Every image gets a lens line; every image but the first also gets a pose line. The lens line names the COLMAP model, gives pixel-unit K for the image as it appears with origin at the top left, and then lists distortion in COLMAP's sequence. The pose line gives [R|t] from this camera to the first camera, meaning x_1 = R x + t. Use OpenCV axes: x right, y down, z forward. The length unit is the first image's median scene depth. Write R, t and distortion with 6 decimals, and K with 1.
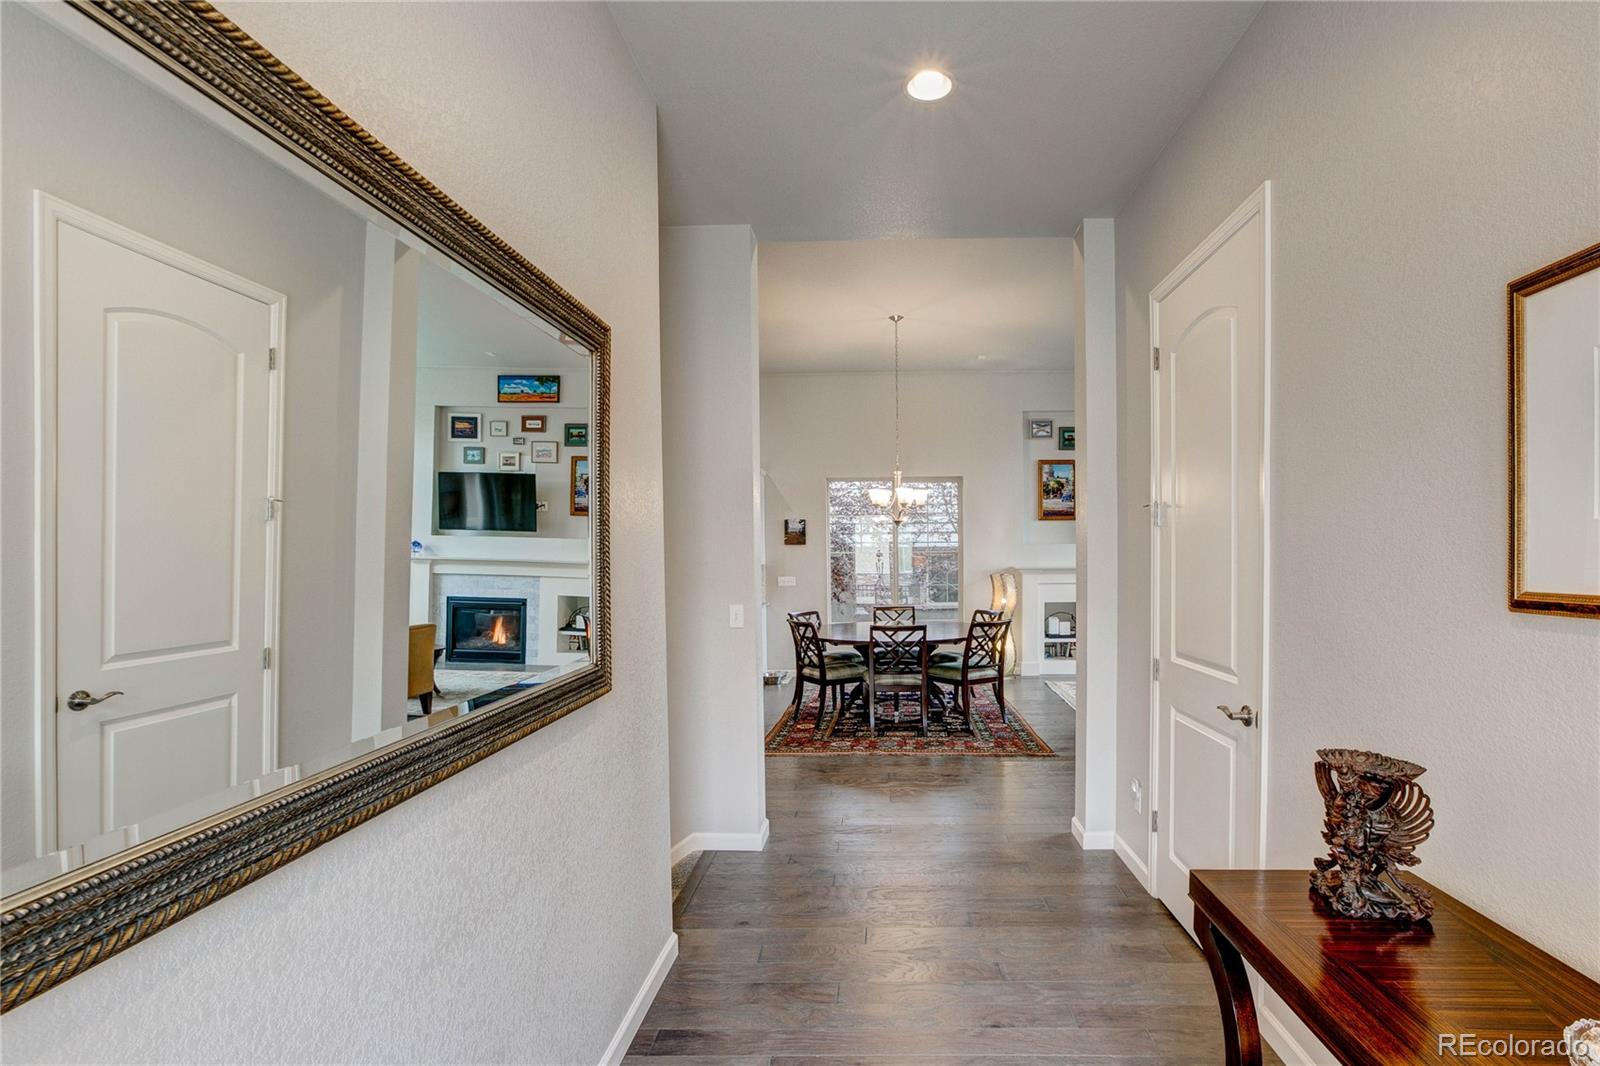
lens RADIAL K [[715.3, 0, 855.9], [0, 715.3, 578.1], [0, 0, 1]] dist [-0.041959, 0.000279]
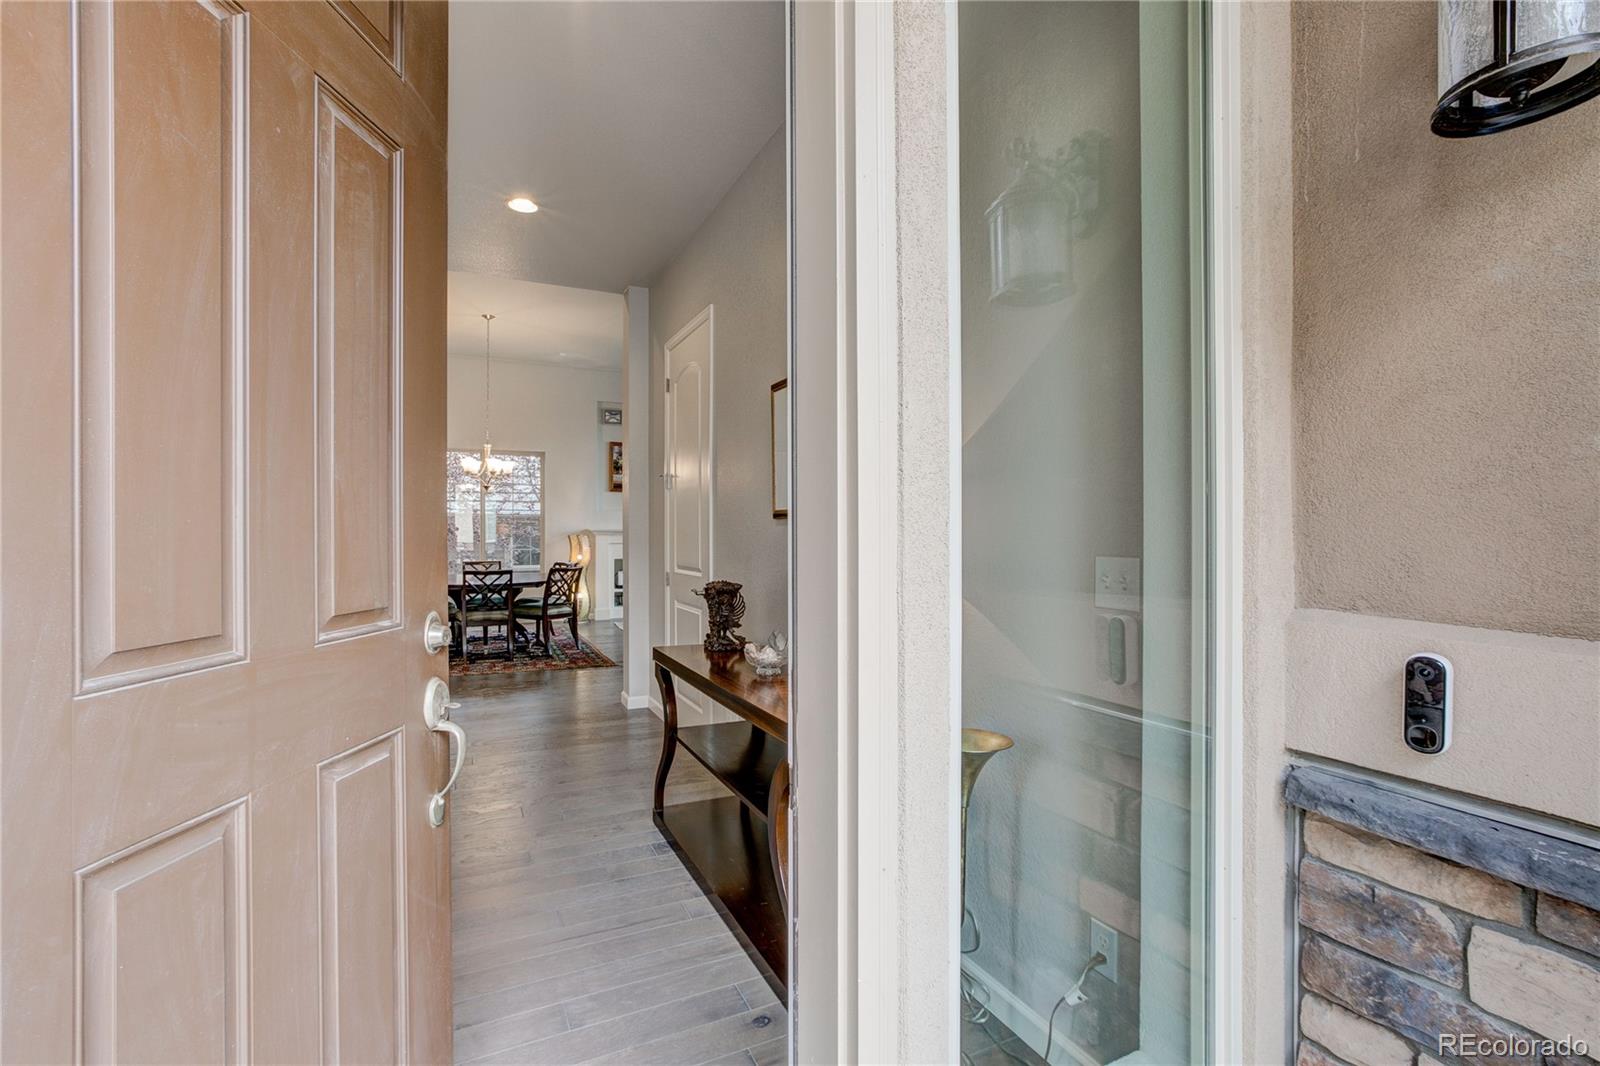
lens RADIAL K [[691.8, 0, 779.7], [0, 691.8, 528.8], [0, 0, 1]] dist [-0.040372, 0.000063]
pose [[0.889863, 0.008957, 0.456140, -0.028543], [0.007262, 0.999403, -0.033792, 0.032538], [-0.456170, 0.033382, 0.889266, -0.232336]]
